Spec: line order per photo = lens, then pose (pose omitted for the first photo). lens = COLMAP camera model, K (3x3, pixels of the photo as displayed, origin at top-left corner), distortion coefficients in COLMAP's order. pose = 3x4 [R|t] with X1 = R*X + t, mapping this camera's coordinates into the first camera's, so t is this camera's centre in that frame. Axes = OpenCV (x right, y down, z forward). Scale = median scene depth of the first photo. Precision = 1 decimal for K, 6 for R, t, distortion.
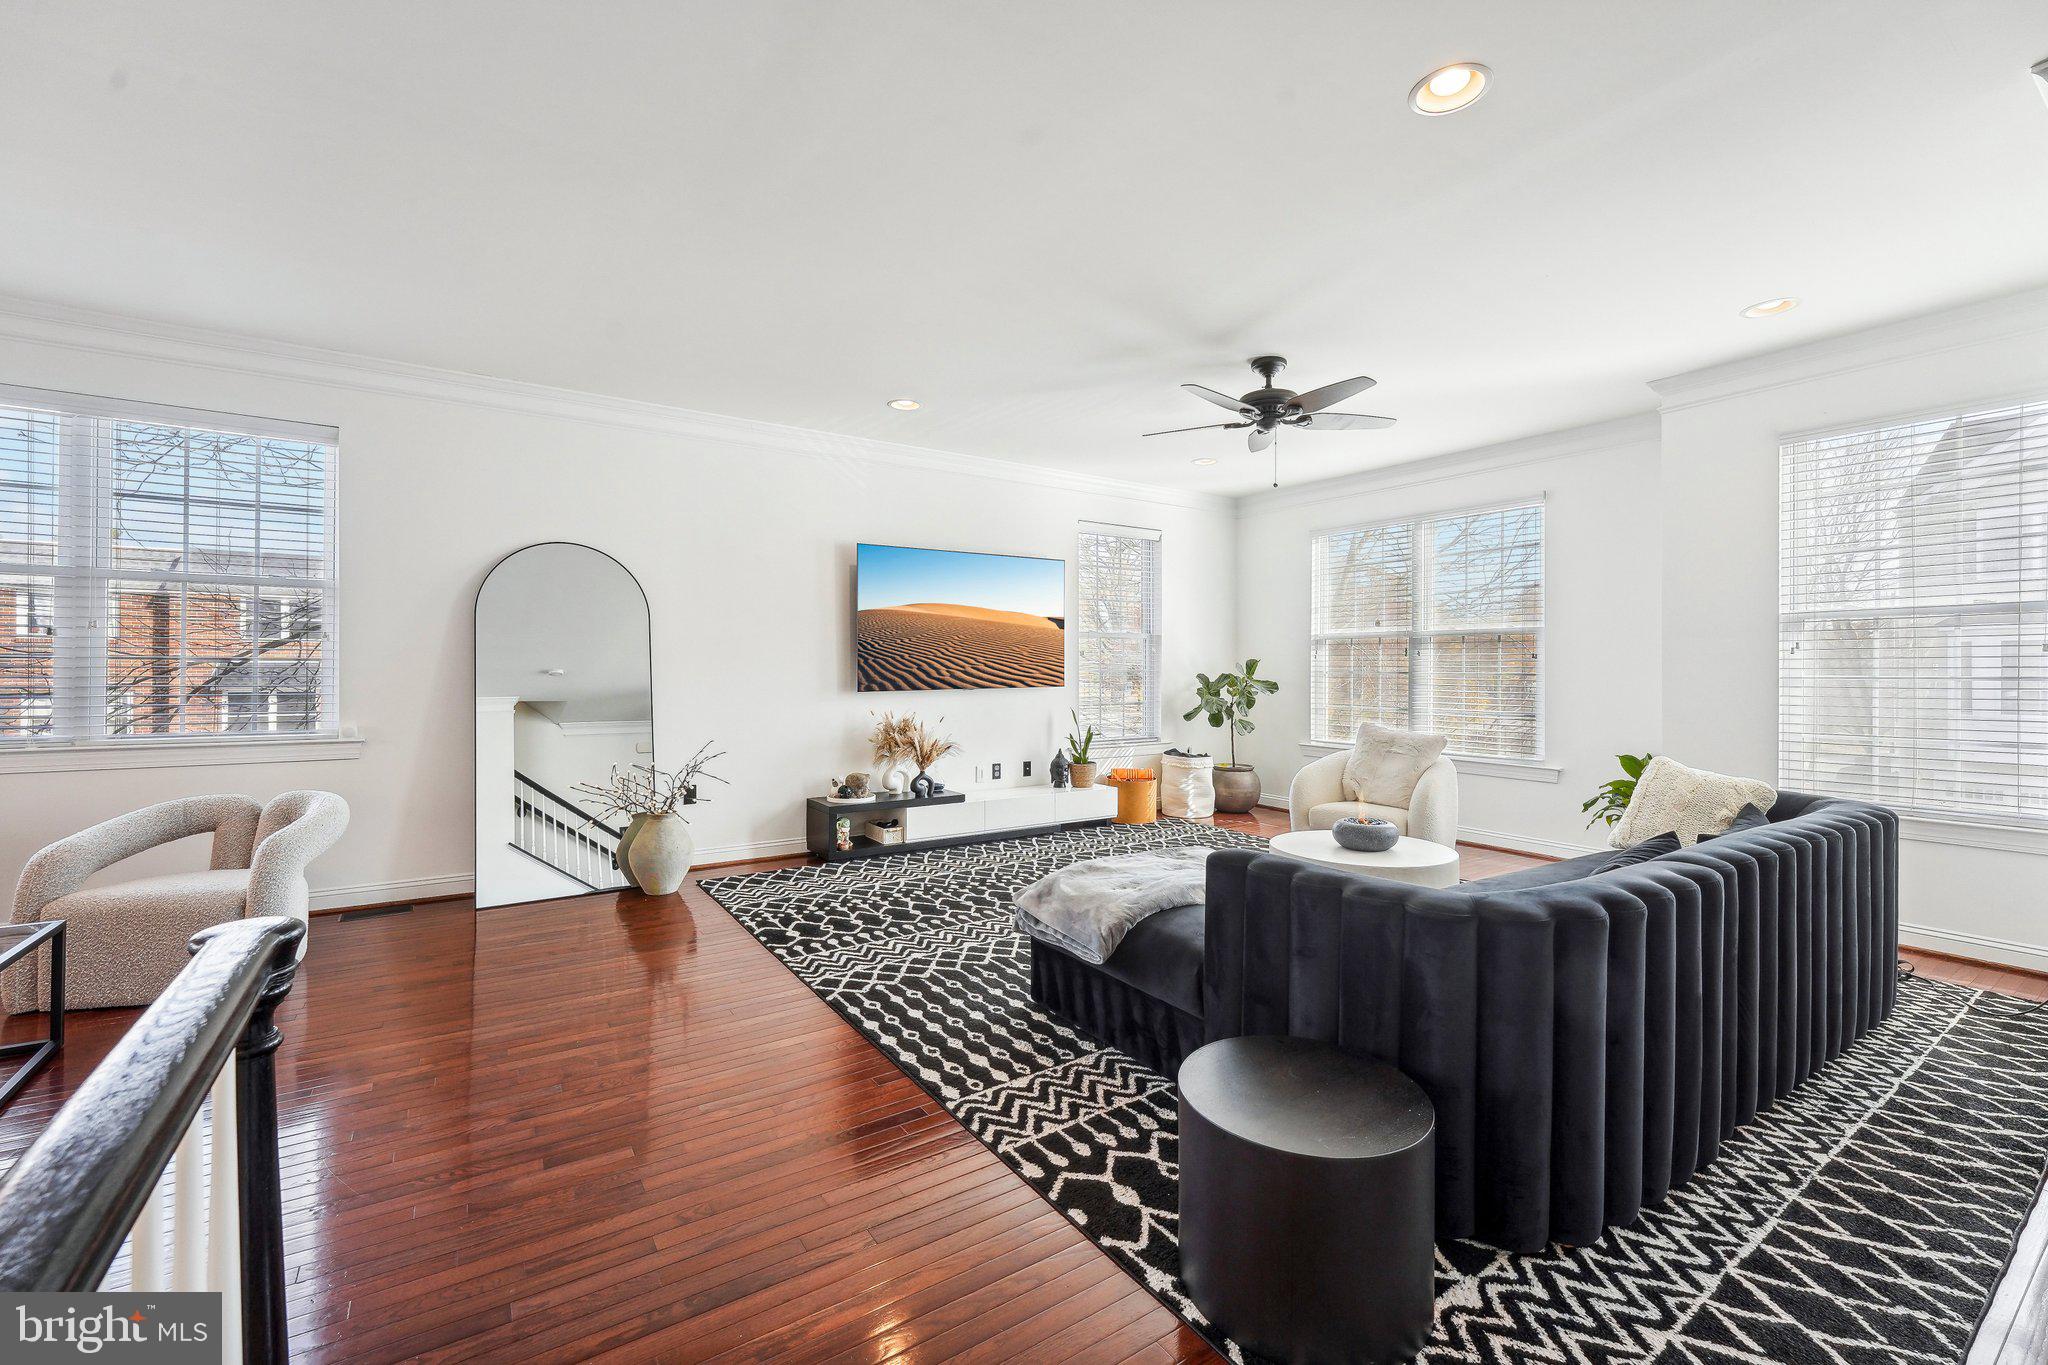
lens RADIAL K [[841.6, 0, 1035.2], [0, 841.6, 679.6], [0, 0, 1]] dist [-0.003371, 0.001943]
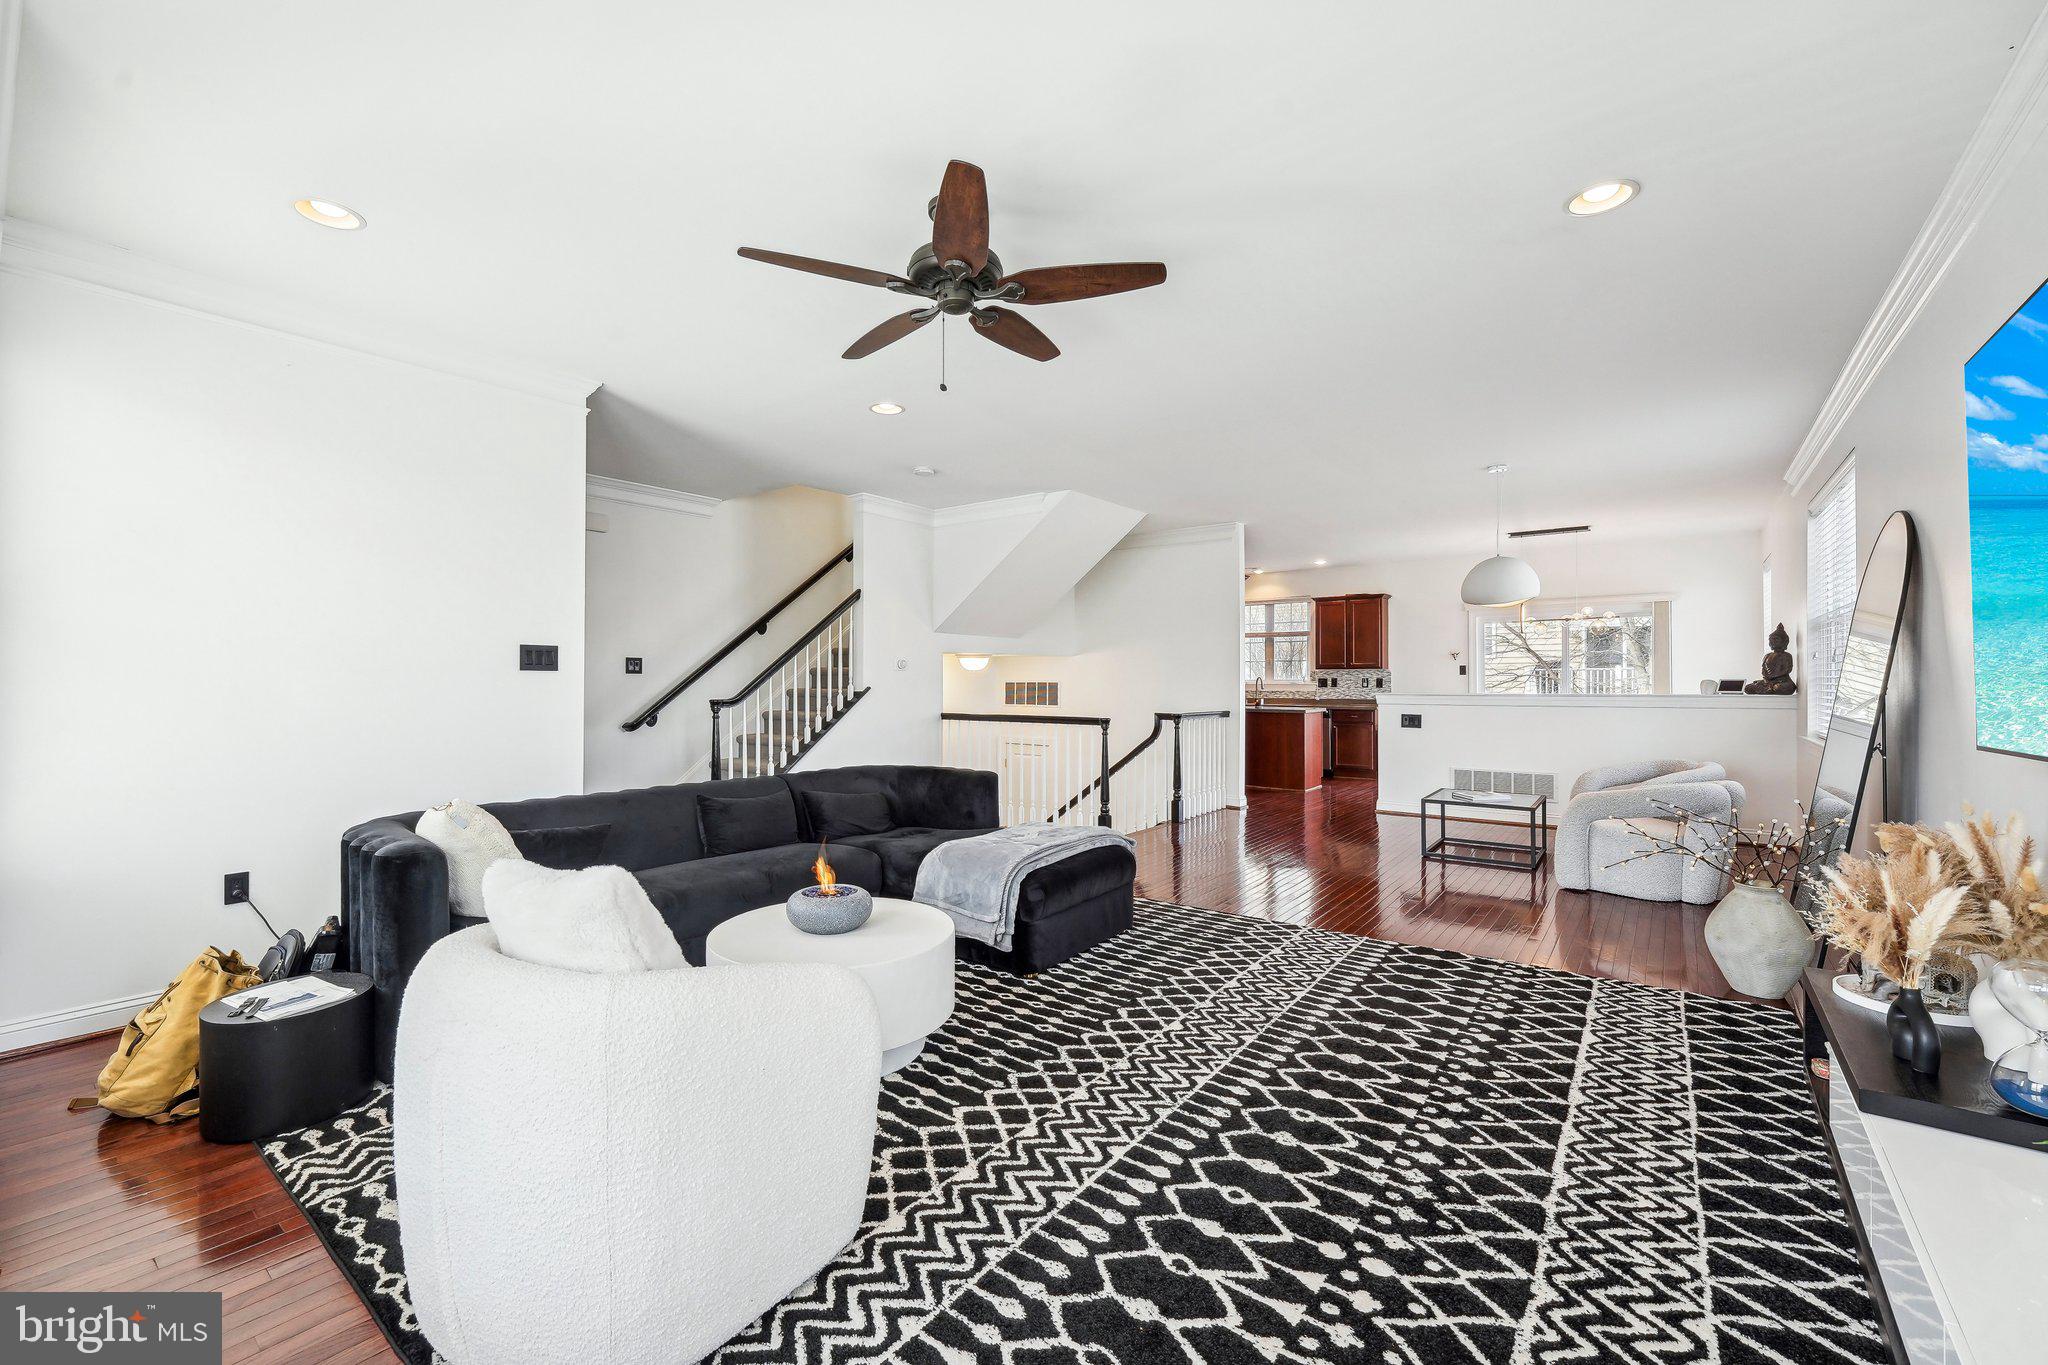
lens RADIAL K [[841.6, 0, 1022.8], [0, 841.6, 673.0], [0, 0, 1]] dist [-0.003371, 0.001943]
pose [[-0.953633, -0.007351, -0.300882, 0.430435], [-0.007749, 0.999970, 0.000130, -0.021684], [0.300872, 0.002455, -0.953661, 1.675483]]
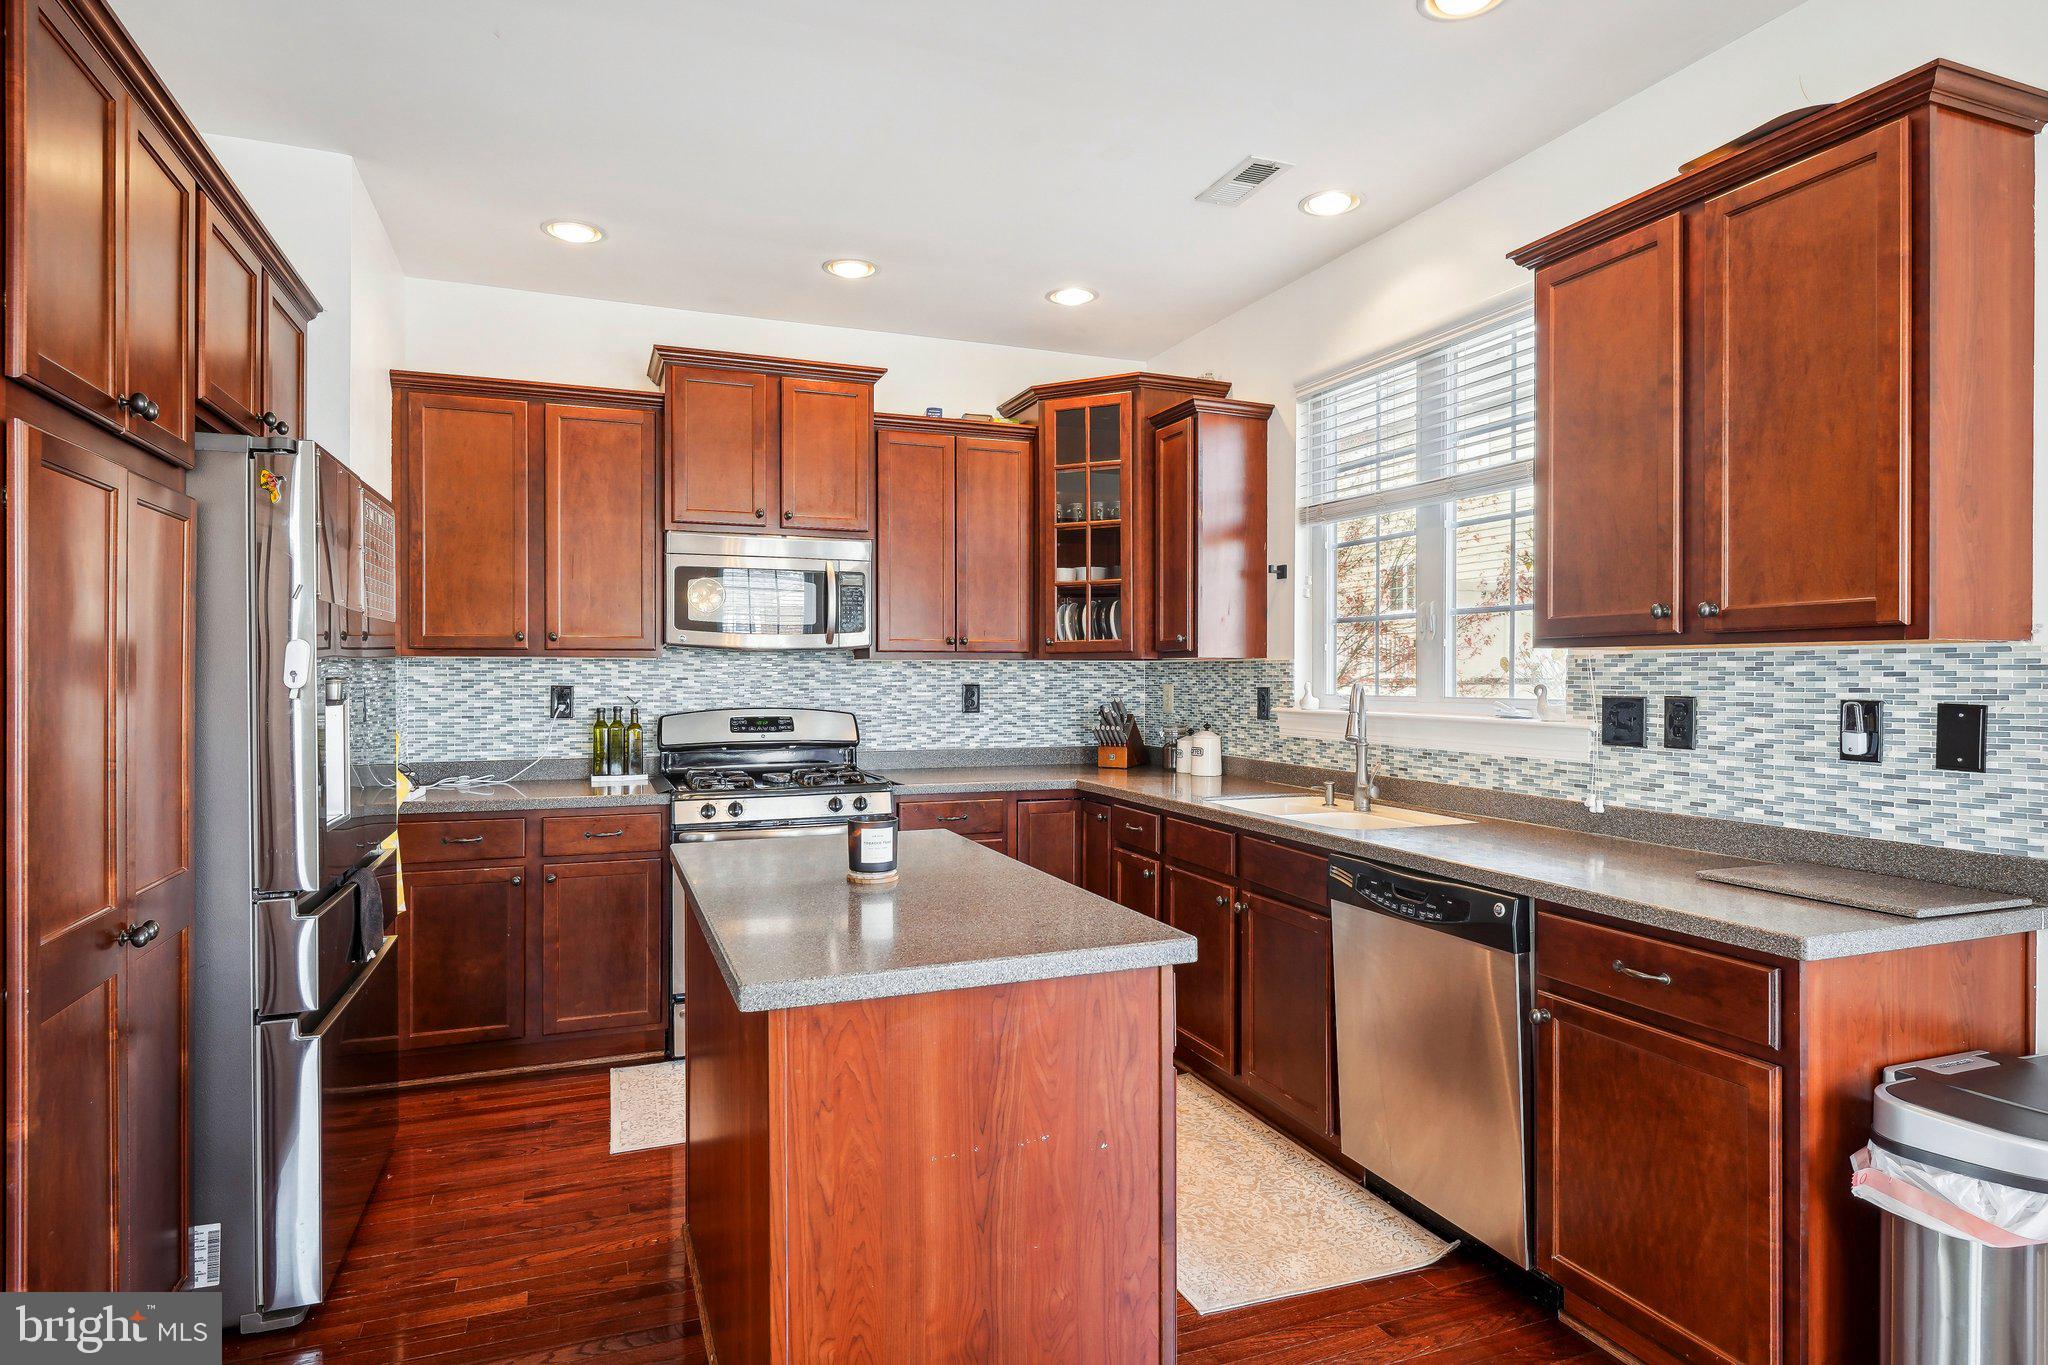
lens RADIAL K [[1121.1, 0, 1029.2], [0, 1121.1, 675.2], [0, 0, 1]] dist [-0.001429, -0.001538]
pose [[-0.973585, -0.004984, 0.228269, -1.152069], [-0.001932, 0.999906, 0.013592, -0.032662], [-0.228316, 0.012792, -0.973503, 0.068336]]
